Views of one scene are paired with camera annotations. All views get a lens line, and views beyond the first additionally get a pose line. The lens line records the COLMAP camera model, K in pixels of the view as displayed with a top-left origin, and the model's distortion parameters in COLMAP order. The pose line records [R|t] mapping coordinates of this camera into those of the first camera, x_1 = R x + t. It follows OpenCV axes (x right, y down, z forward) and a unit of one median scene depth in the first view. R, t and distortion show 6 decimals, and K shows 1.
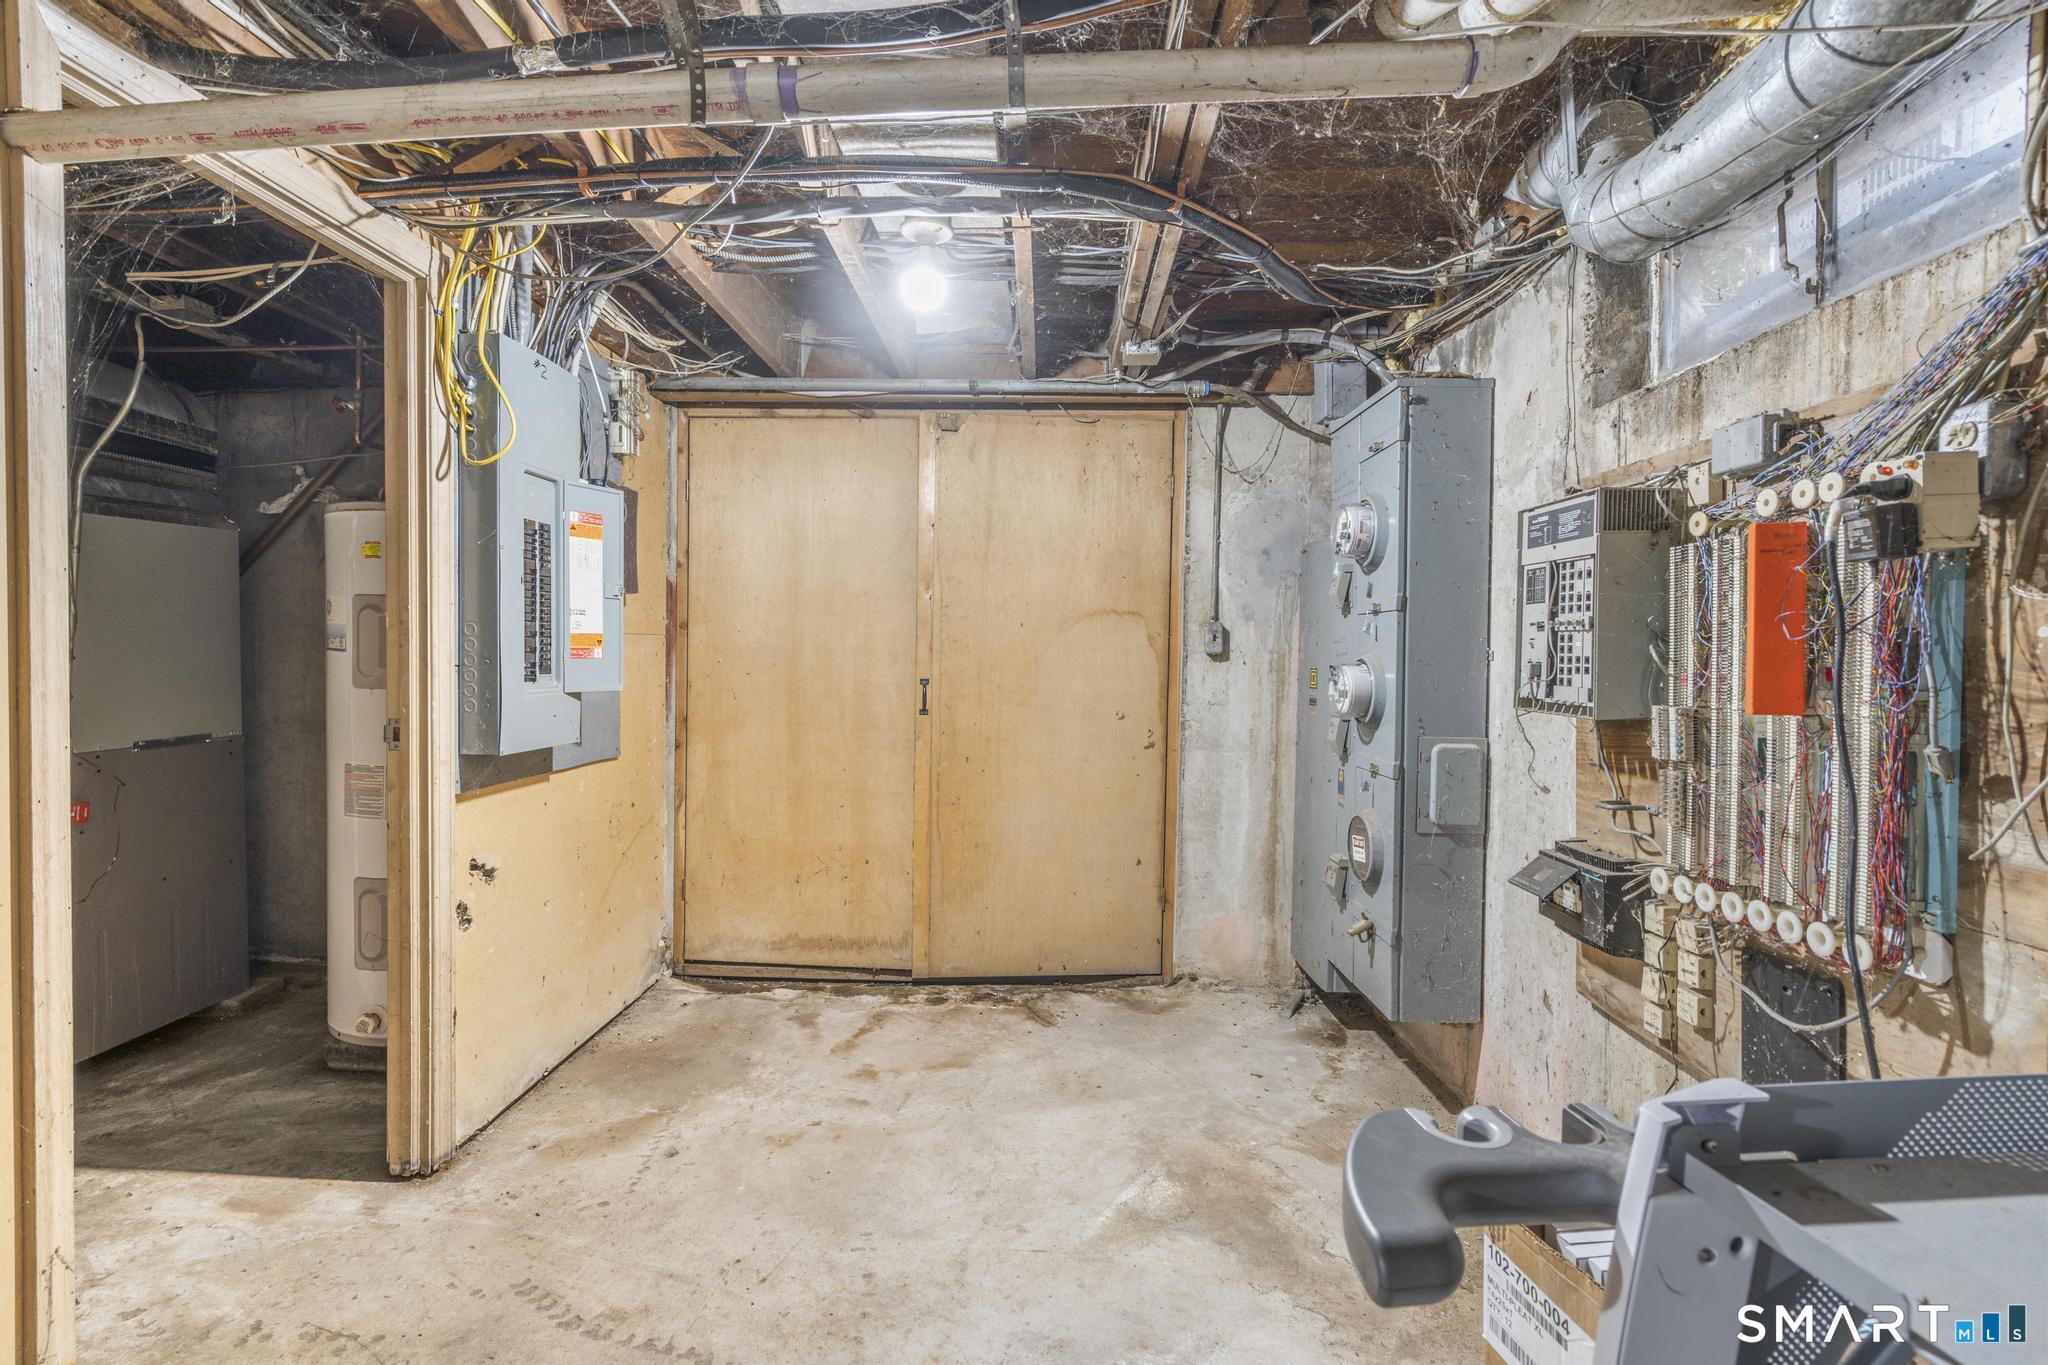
lens RADIAL K [[936.6, 0, 1012.5], [0, 936.6, 673.8], [0, 0, 1]] dist [-0.005190, 0.004291]
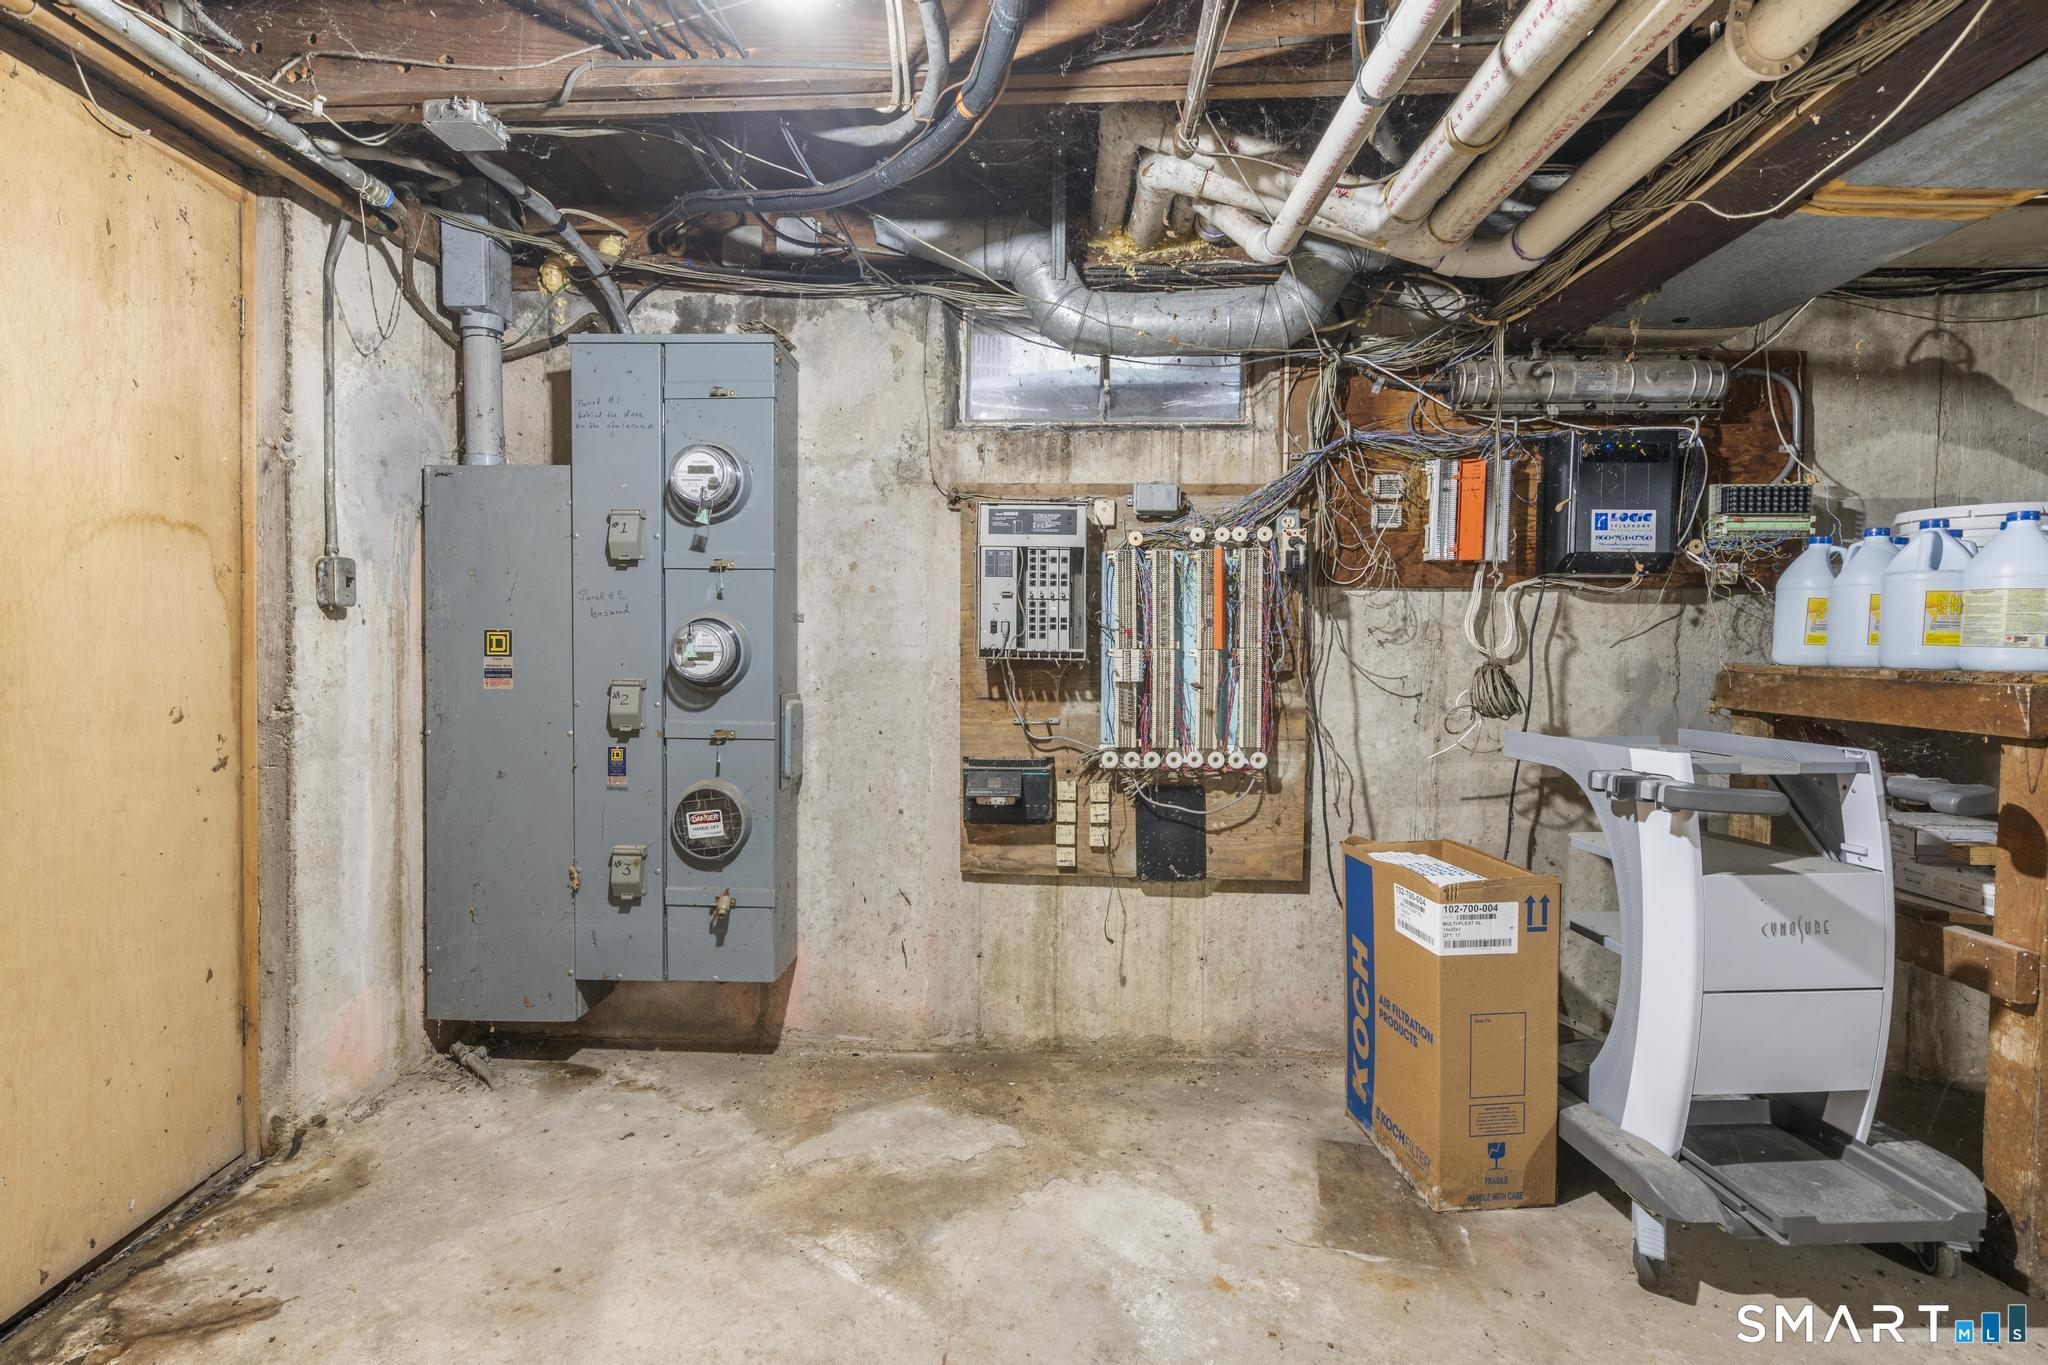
lens RADIAL K [[936.6, 0, 1016.1], [0, 936.6, 675.3], [0, 0, 1]] dist [-0.005190, 0.004291]
pose [[0.026366, -0.036019, 0.999003, -0.532492], [0.013207, 0.999276, 0.035681, 0.011450], [-0.999565, 0.012253, 0.026823, 0.661952]]
